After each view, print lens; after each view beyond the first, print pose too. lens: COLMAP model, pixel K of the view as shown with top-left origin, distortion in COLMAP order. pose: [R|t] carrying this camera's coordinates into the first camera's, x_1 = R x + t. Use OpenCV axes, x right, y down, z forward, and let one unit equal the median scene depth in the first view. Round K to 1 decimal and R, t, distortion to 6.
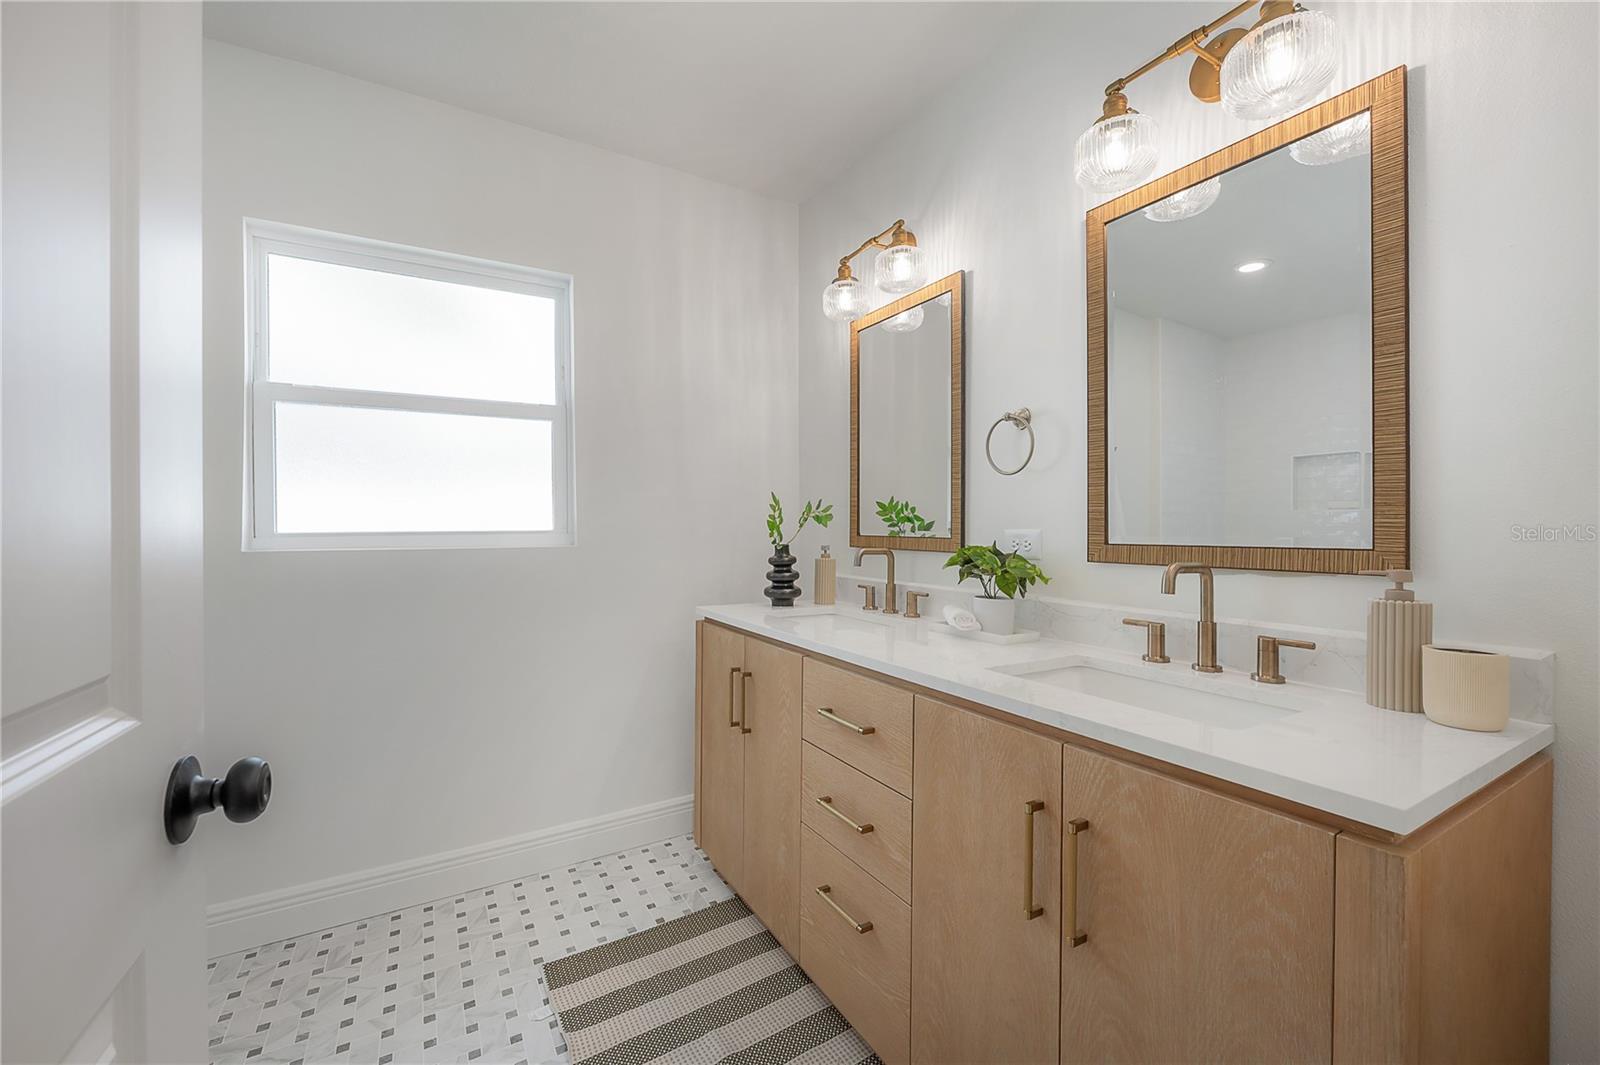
lens RADIAL K [[638.8, 0, 801.6], [0, 638.8, 531.2], [0, 0, 1]] dist [-0.000663, -0.000313]
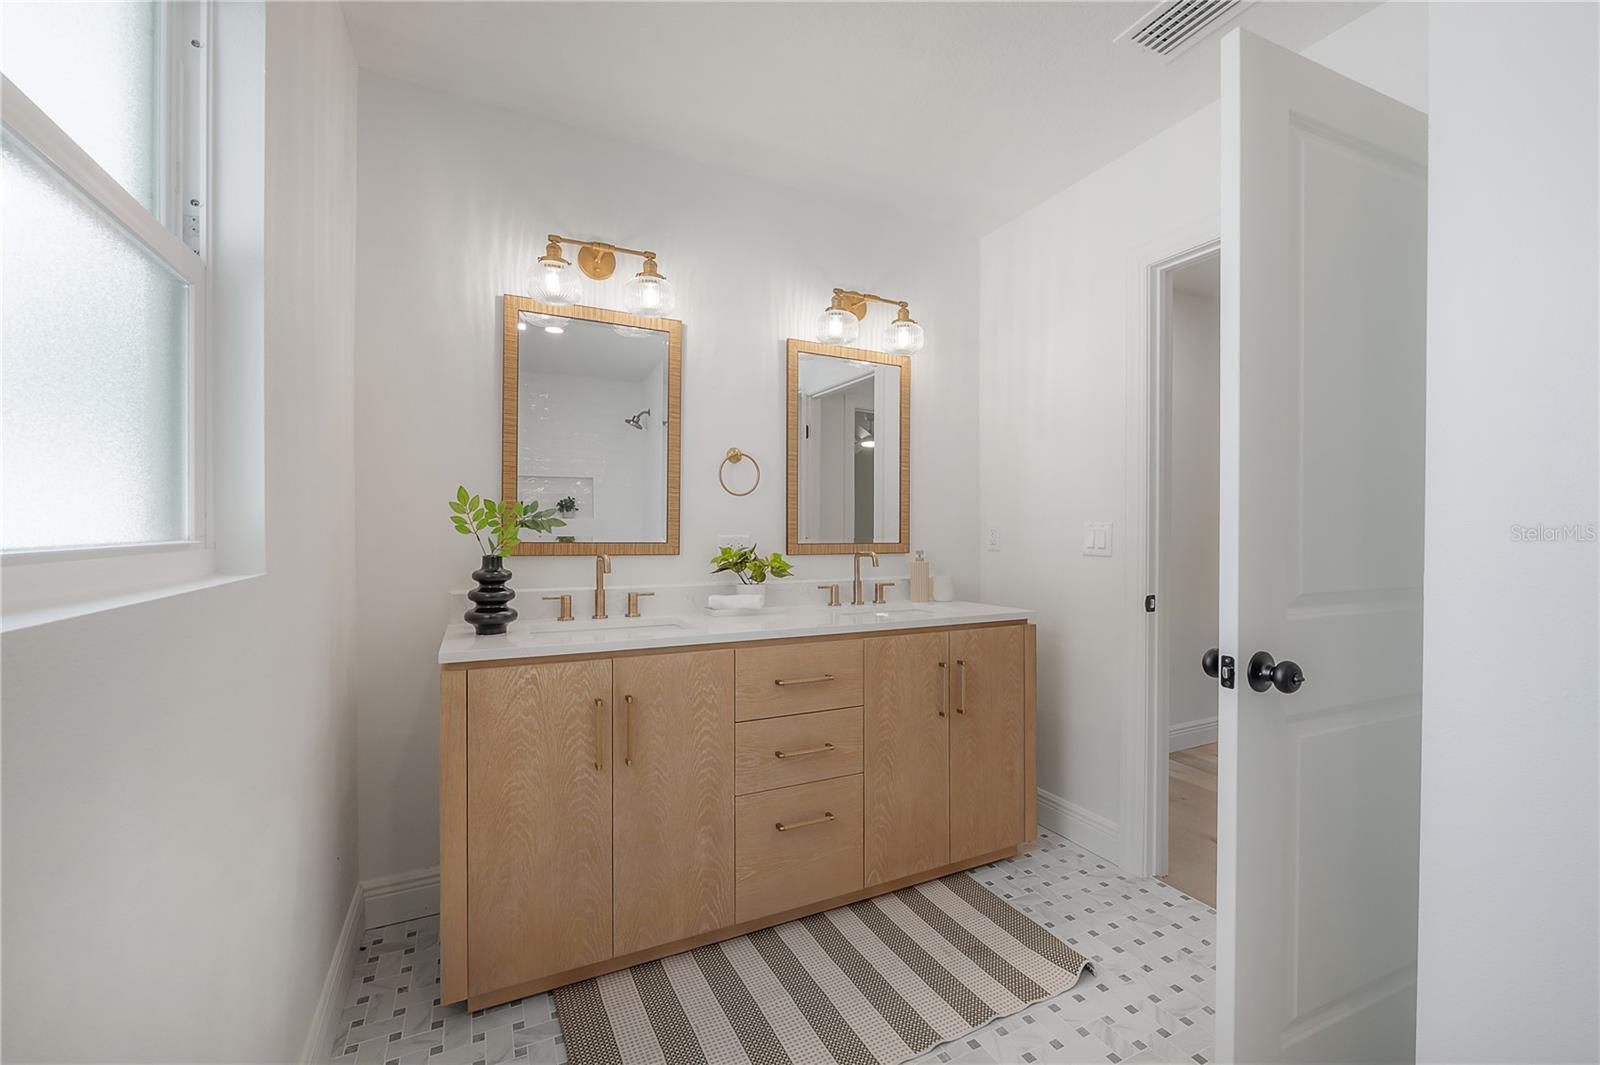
lens RADIAL K [[624.5, 0, 778.2], [0, 624.5, 531.6], [0, 0, 1]] dist [-0.003121, -0.000334]
pose [[0.095795, 0.003229, 0.995396, -1.010152], [-0.000224, 0.999995, -0.003222, -0.007988], [-0.995401, 0.000085, 0.095795, 0.758754]]
